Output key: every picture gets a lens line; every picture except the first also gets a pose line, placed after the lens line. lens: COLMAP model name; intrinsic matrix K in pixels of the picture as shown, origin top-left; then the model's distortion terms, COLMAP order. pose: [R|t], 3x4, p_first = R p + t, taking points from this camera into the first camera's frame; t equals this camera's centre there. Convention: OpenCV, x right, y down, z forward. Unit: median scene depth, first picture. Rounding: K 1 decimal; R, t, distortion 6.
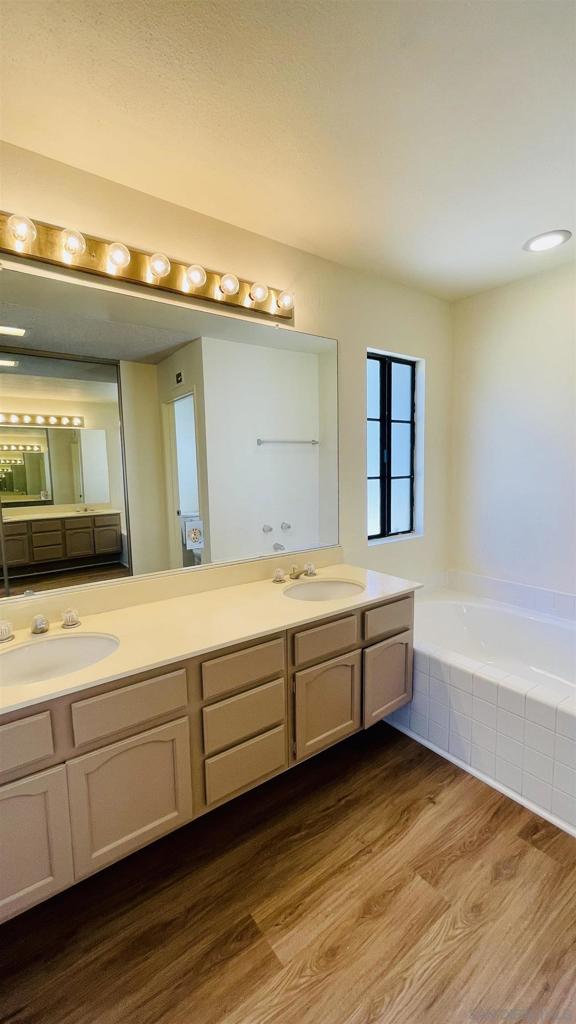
lens RADIAL K [[420.6, 0, 287.1], [0, 420.6, 514.3], [0, 0, 1]] dist [-0.000298, -0.000018]
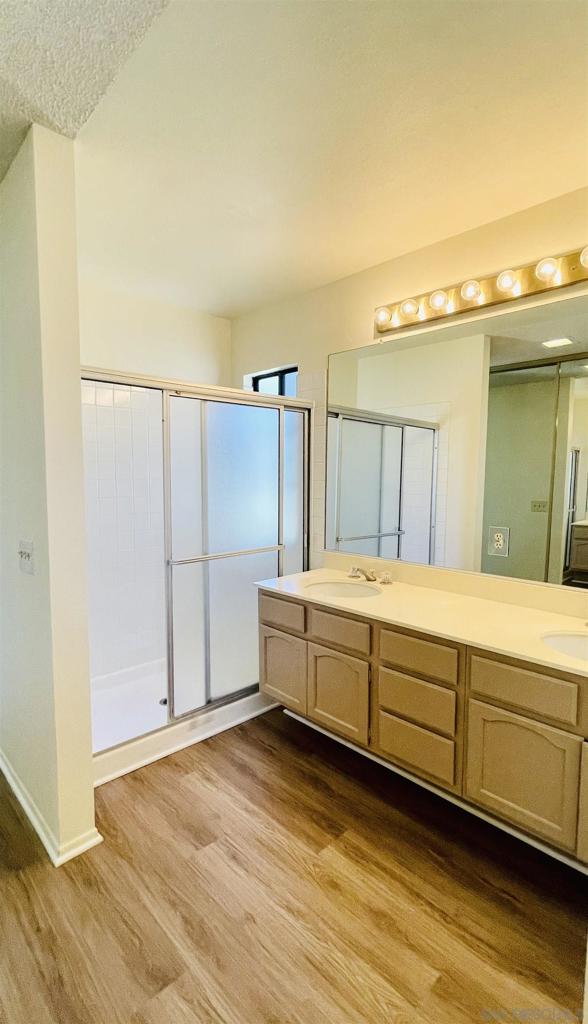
lens RADIAL K [[472.5, 0, 293.0], [0, 472.5, 515.2], [0, 0, 1]] dist [0.000859, -0.000045]
pose [[0.136857, 0.100647, -0.985464, 1.157386], [-0.116533, 0.989553, 0.084881, -0.071675], [0.983712, 0.103222, 0.147156, 0.525051]]
